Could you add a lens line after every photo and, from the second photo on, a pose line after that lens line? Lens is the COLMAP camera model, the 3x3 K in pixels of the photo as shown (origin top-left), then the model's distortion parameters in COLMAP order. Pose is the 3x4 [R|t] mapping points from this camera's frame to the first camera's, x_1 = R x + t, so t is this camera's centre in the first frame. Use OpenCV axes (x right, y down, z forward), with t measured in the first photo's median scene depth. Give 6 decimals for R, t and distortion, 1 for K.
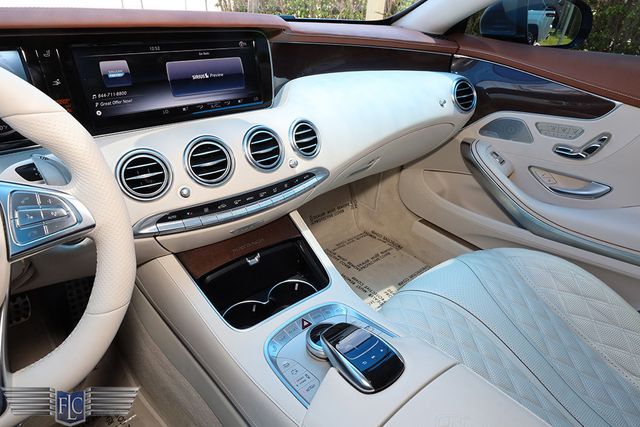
lens RADIAL K [[385.3, 0, 320.0], [0, 385.3, 213.5], [0, 0, 1]] dist [-0.001163, 0.001951]
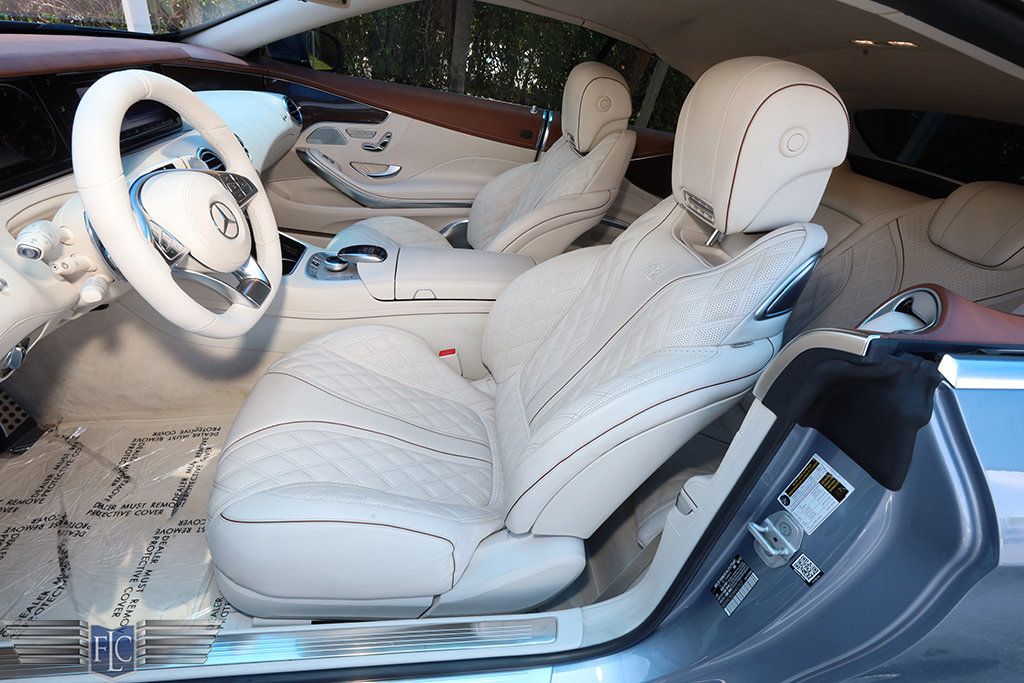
lens RADIAL K [[462.6, 0, 506.2], [0, 462.6, 349.2], [0, 0, 1]] dist [-0.000268, -0.000025]
pose [[0.506824, -0.426947, 0.748897, -1.008554], [0.278680, 0.903239, 0.326338, 0.143514], [-0.815762, 0.043306, 0.576765, -0.593861]]
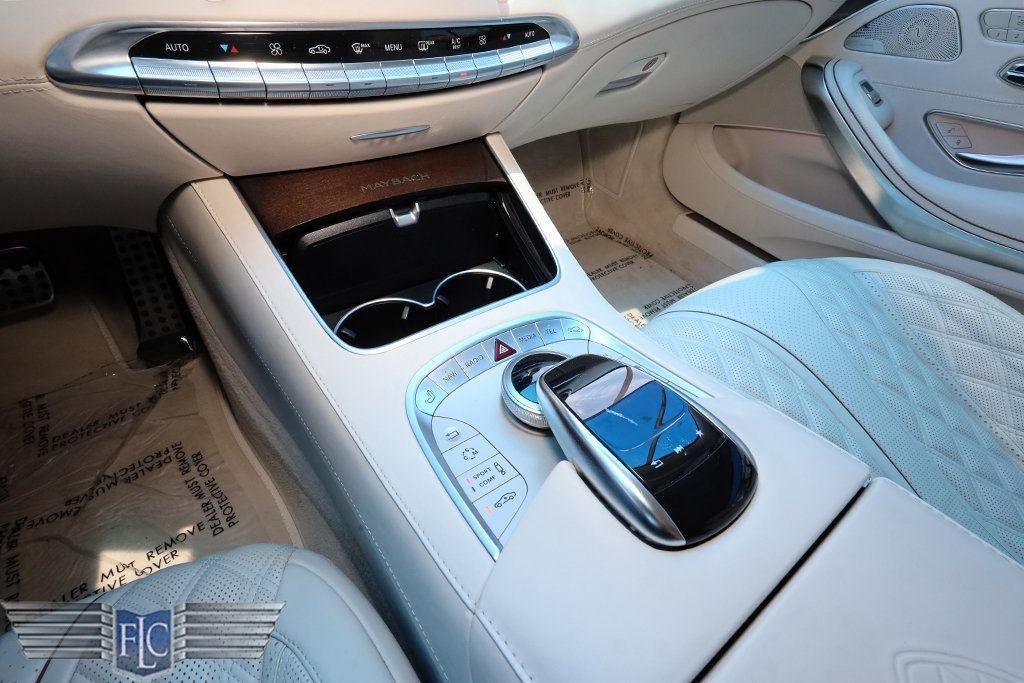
lens RADIAL K [[438.9, 0, 504.1], [0, 438.9, 342.1], [0, 0, 1]] dist [0.002180, 0.000258]
pose [[0.995768, 0.087824, -0.027061, -0.017591], [-0.078247, 0.964679, 0.251538, 0.111516], [0.048196, -0.248356, 0.967469, 0.379608]]
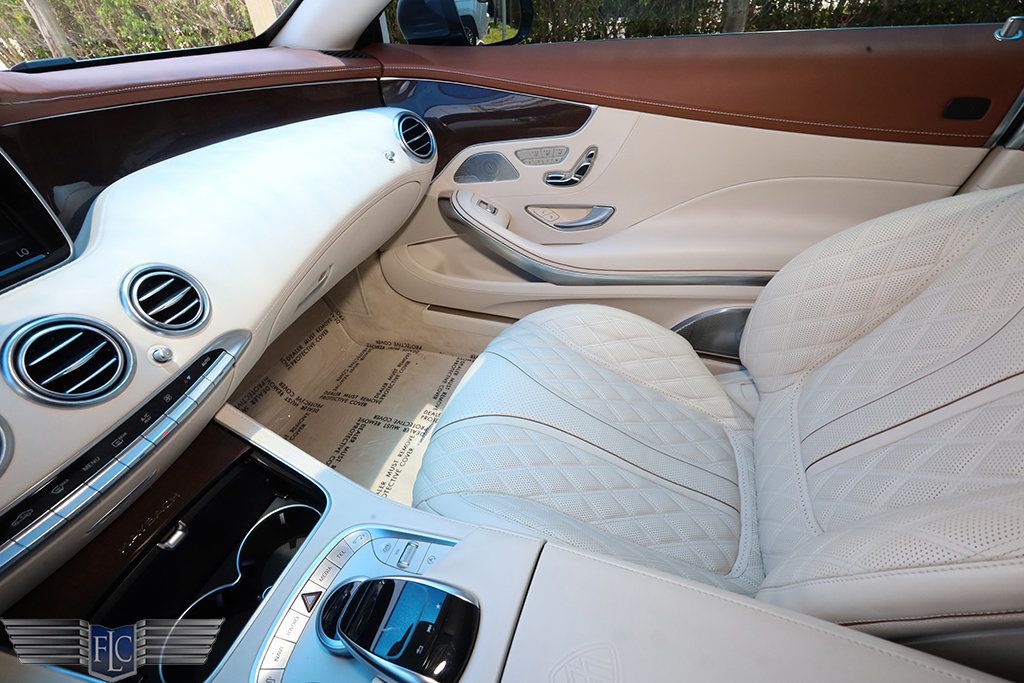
lens RADIAL K [[435.7, 0, 516.0], [0, 435.7, 342.6], [0, 0, 1]] dist [0.000574, 0.000042]
pose [[0.846256, -0.398838, 0.353240, 0.121571], [0.336231, 0.914112, 0.226602, -0.101843], [-0.413279, -0.072993, 0.907674, 0.212756]]
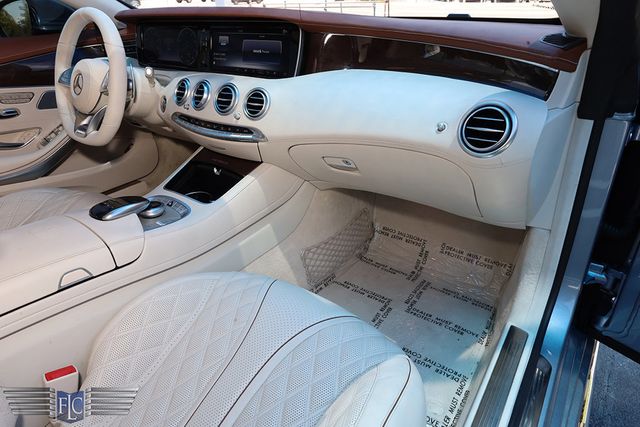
lens RADIAL K [[385.3, 0, 320.0], [0, 385.3, 213.5], [0, 0, 1]] dist [-0.001163, 0.001951]
pose [[0.241069, 0.423811, -0.873081, 1.157827], [-0.451080, 0.845466, 0.285857, -0.311829], [0.859309, 0.324917, 0.394989, 0.711470]]
